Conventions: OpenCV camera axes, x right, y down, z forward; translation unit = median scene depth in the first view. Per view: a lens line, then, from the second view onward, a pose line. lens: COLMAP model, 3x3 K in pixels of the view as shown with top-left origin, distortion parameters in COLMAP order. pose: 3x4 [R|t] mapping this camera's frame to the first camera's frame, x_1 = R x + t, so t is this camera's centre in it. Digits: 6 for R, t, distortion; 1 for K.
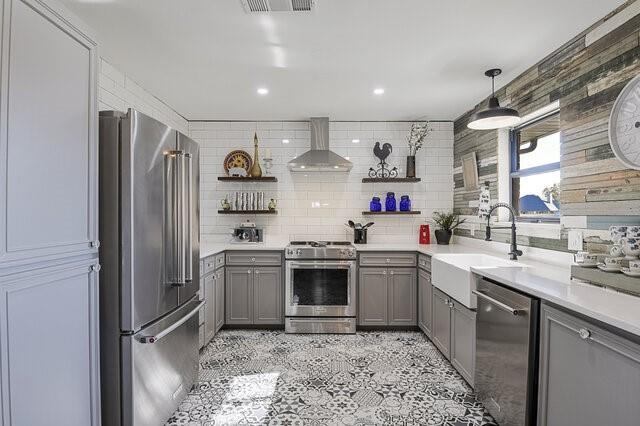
lens RADIAL K [[349.8, 0, 317.0], [0, 349.8, 215.2], [0, 0, 1]] dist [0.000794, -0.021907]
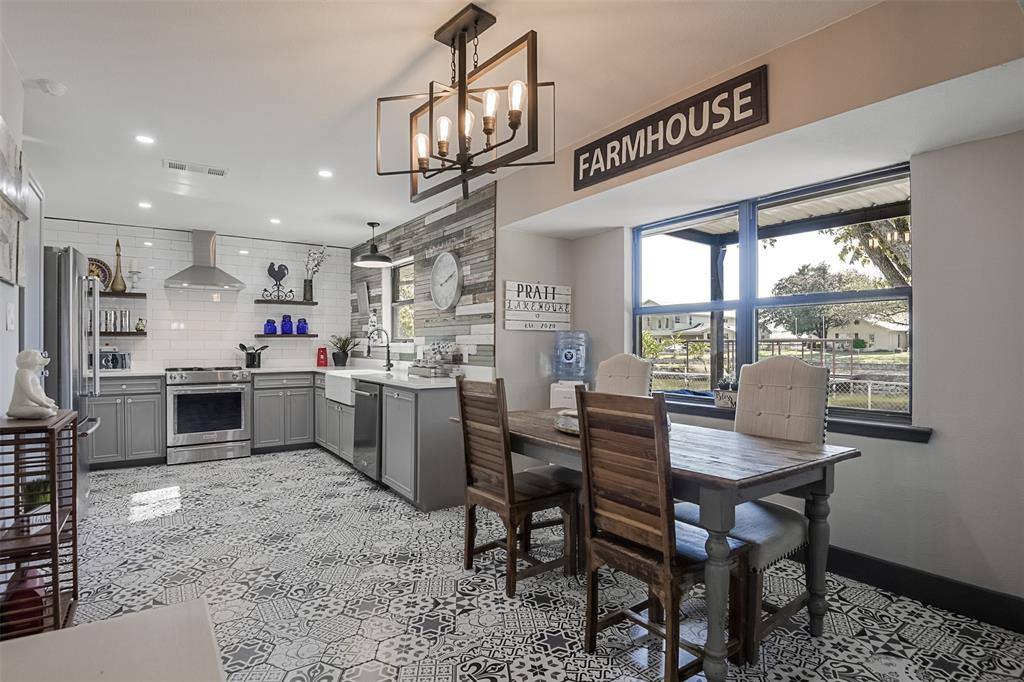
lens RADIAL K [[515.9, 0, 508.3], [0, 515.9, 346.6], [0, 0, 1]] dist [-0.000880, -0.024590]
pose [[0.815431, -0.004194, 0.578839, -0.138374], [0.002641, 0.999990, 0.003524, 0.022794], [-0.578848, -0.001345, 0.815434, -0.621426]]
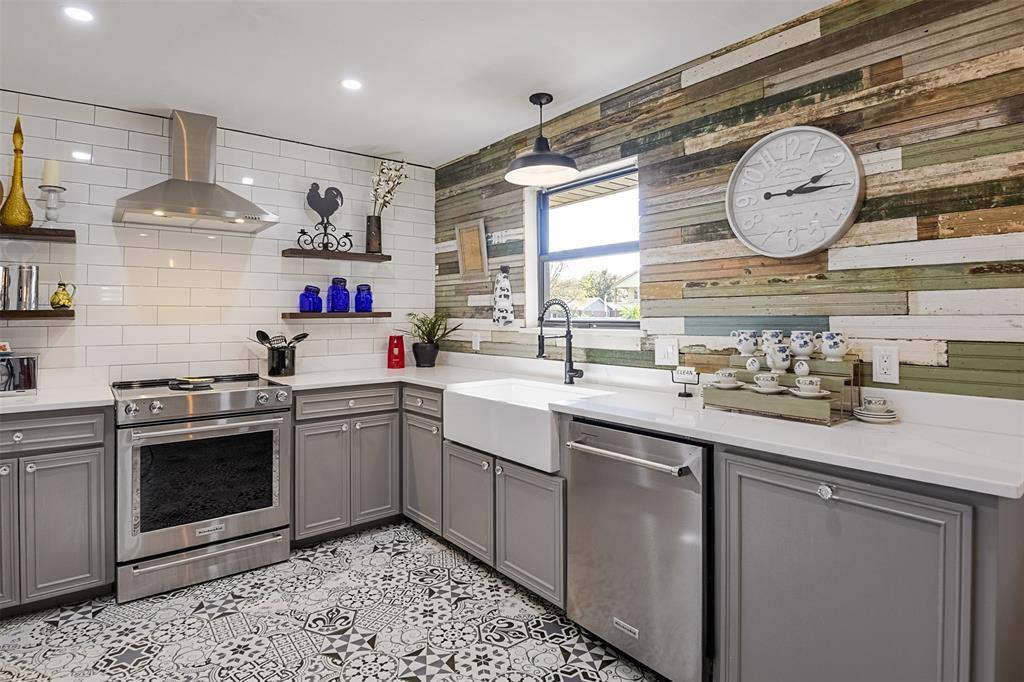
lens RADIAL K [[535.3, 0, 511.0], [0, 535.3, 302.5], [0, 0, 1]] dist [-0.025596, -0.002496]
pose [[0.773133, 0.010905, 0.634150, -0.127110], [0.009180, 0.999555, -0.028380, -0.000392], [-0.634177, 0.027763, 0.772689, 0.211822]]
